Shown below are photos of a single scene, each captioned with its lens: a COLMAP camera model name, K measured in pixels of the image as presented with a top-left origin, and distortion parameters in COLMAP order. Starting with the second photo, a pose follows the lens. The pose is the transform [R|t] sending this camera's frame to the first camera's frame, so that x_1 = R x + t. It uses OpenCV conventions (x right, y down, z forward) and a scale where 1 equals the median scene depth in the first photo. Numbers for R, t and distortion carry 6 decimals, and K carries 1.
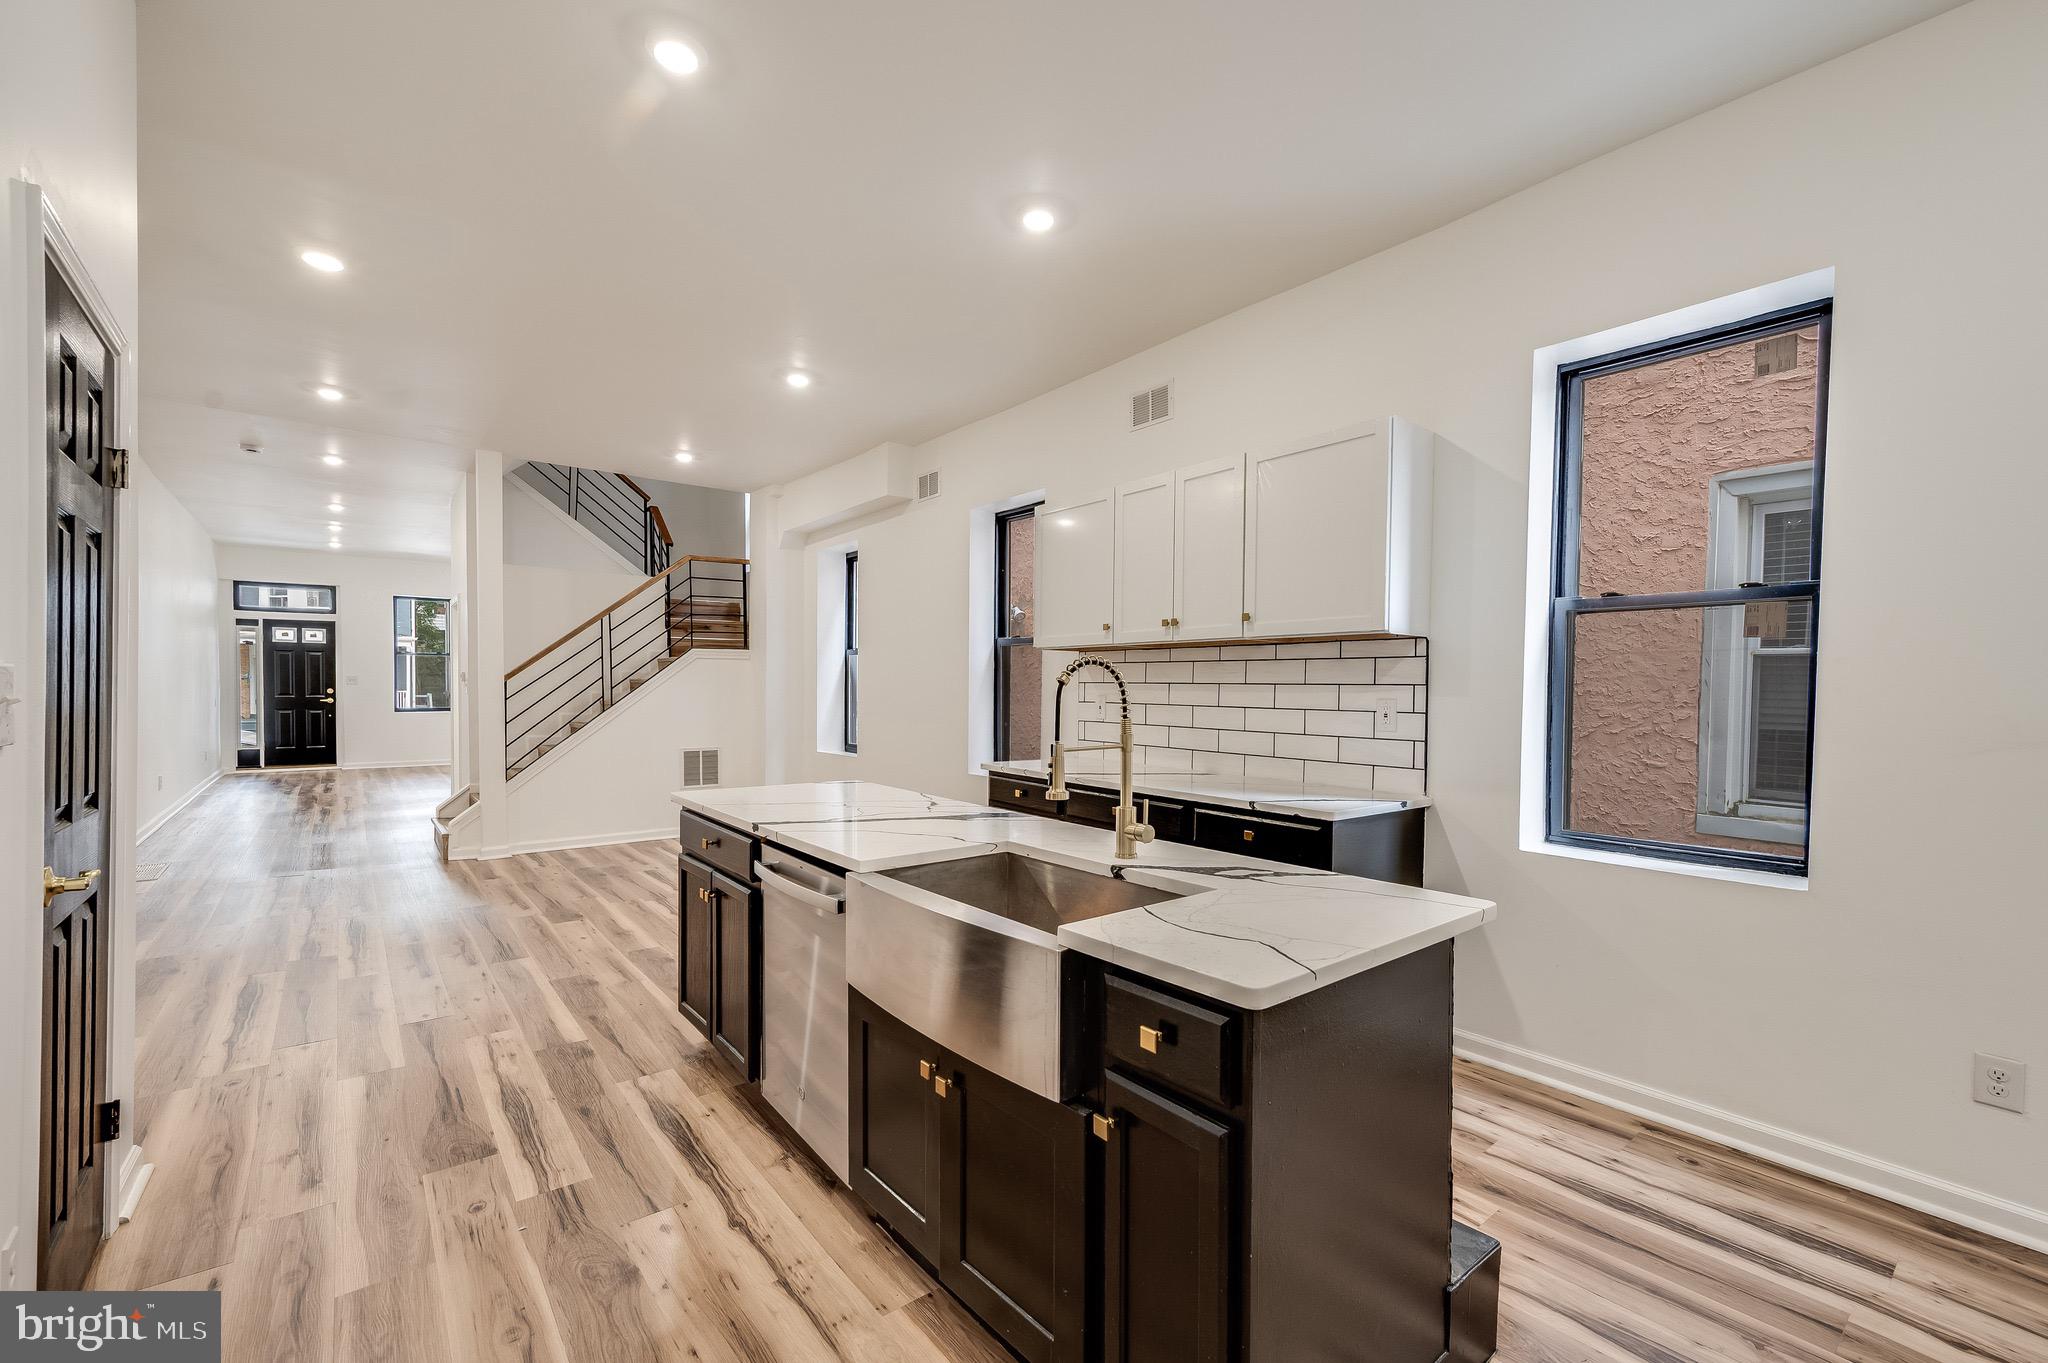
lens RADIAL K [[846.8, 0, 1033.8], [0, 846.8, 702.8], [0, 0, 1]] dist [0.002160, 0.000521]
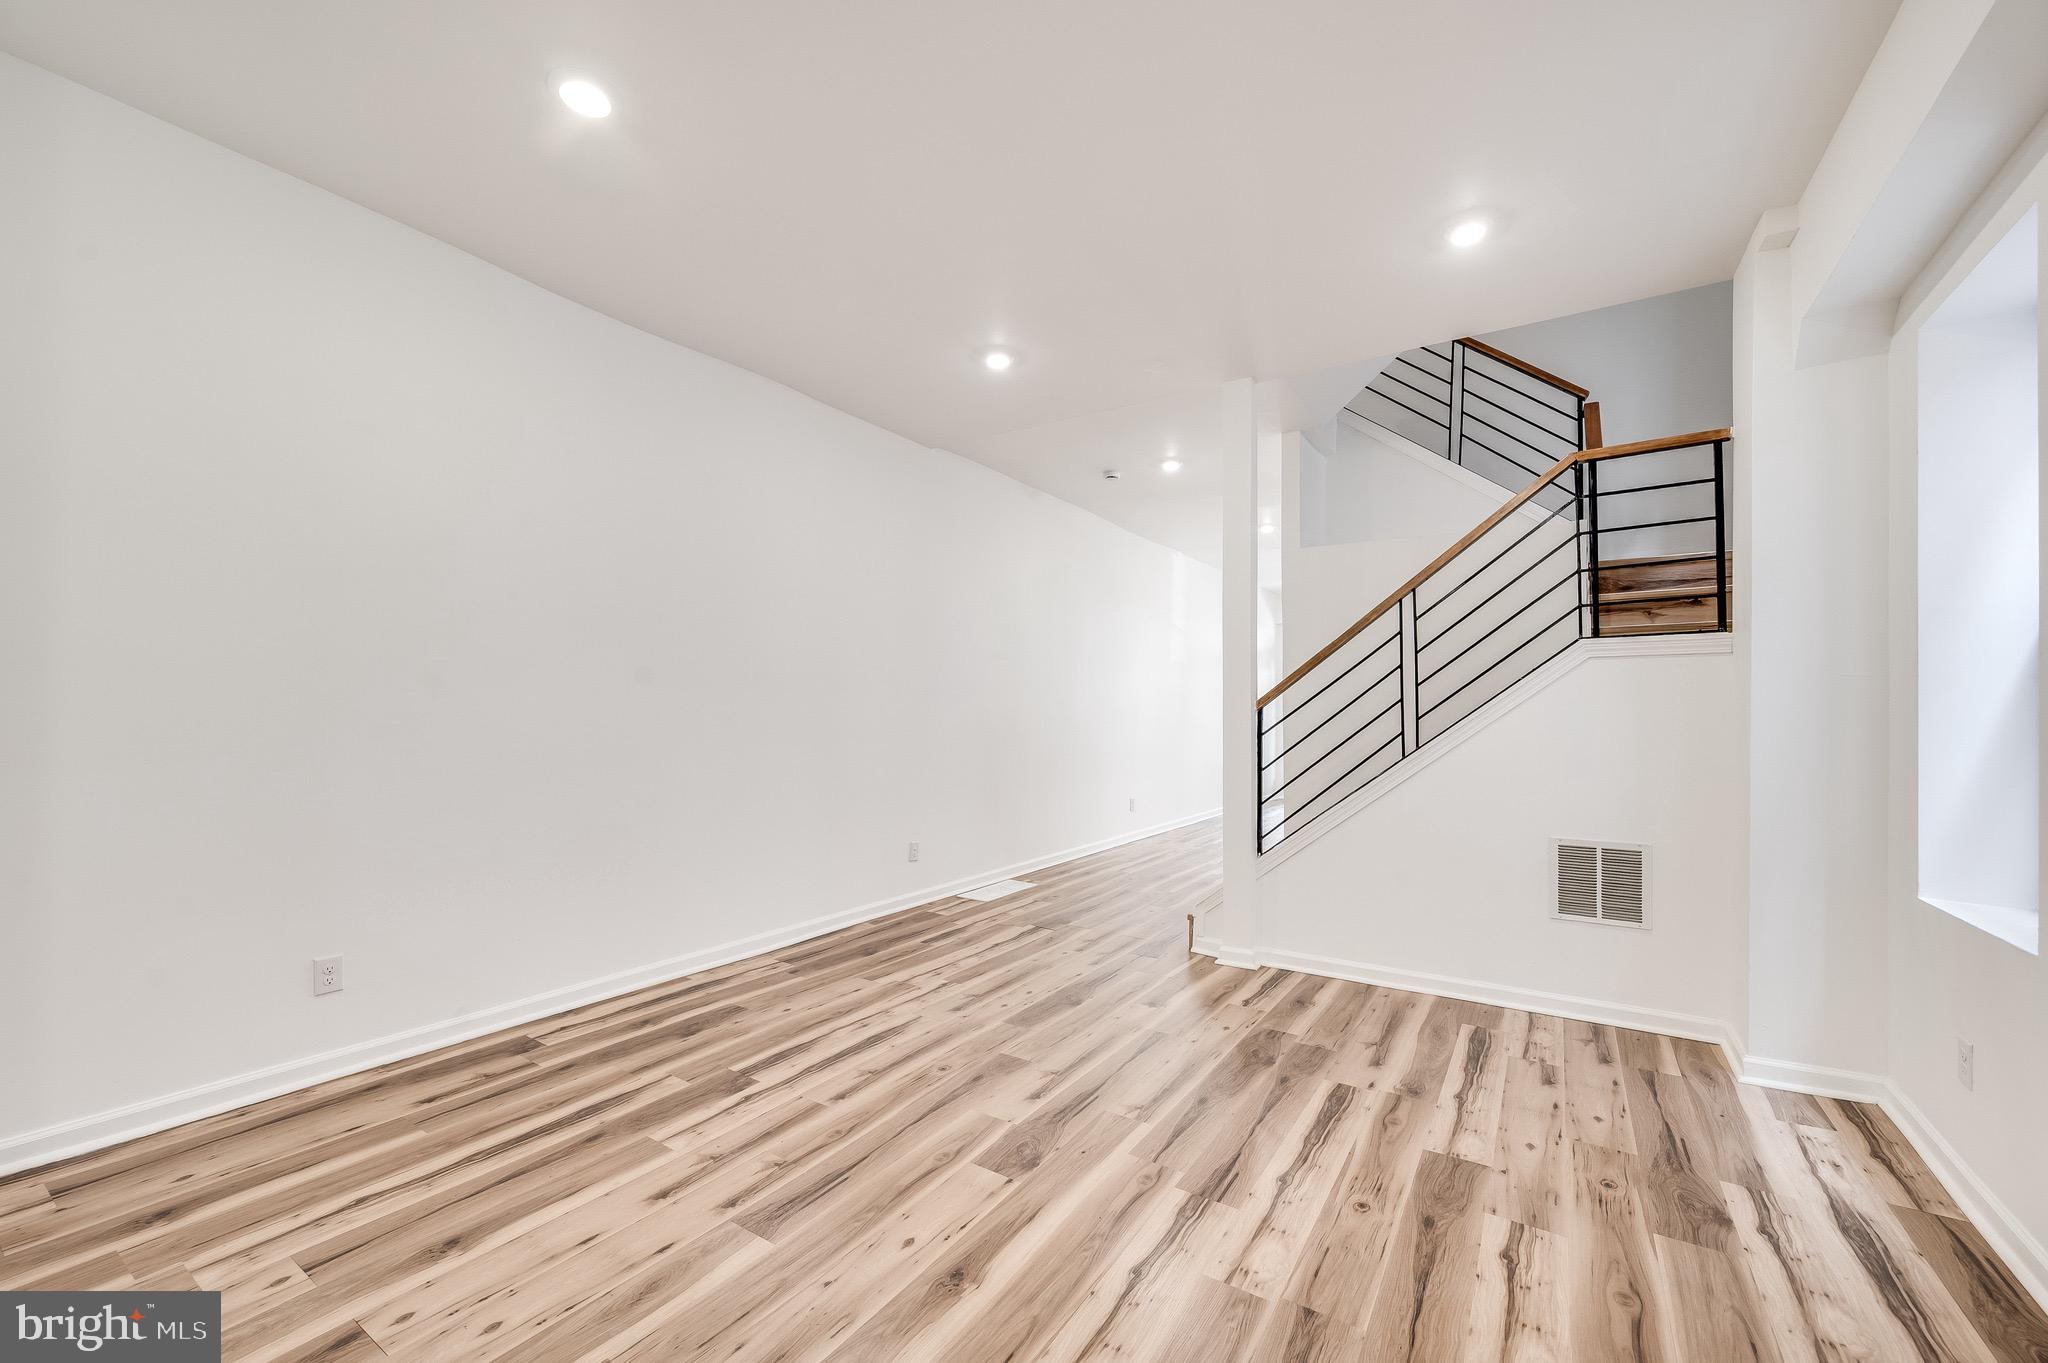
lens RADIAL K [[825.9, 0, 1022.5], [0, 825.9, 699.9], [0, 0, 1]] dist [0.002831, -0.000958]
pose [[0.303176, -0.023511, -0.952645, -0.071697], [-0.019104, 0.999345, -0.030743, -0.012478], [0.952743, 0.027520, 0.302528, 0.991451]]
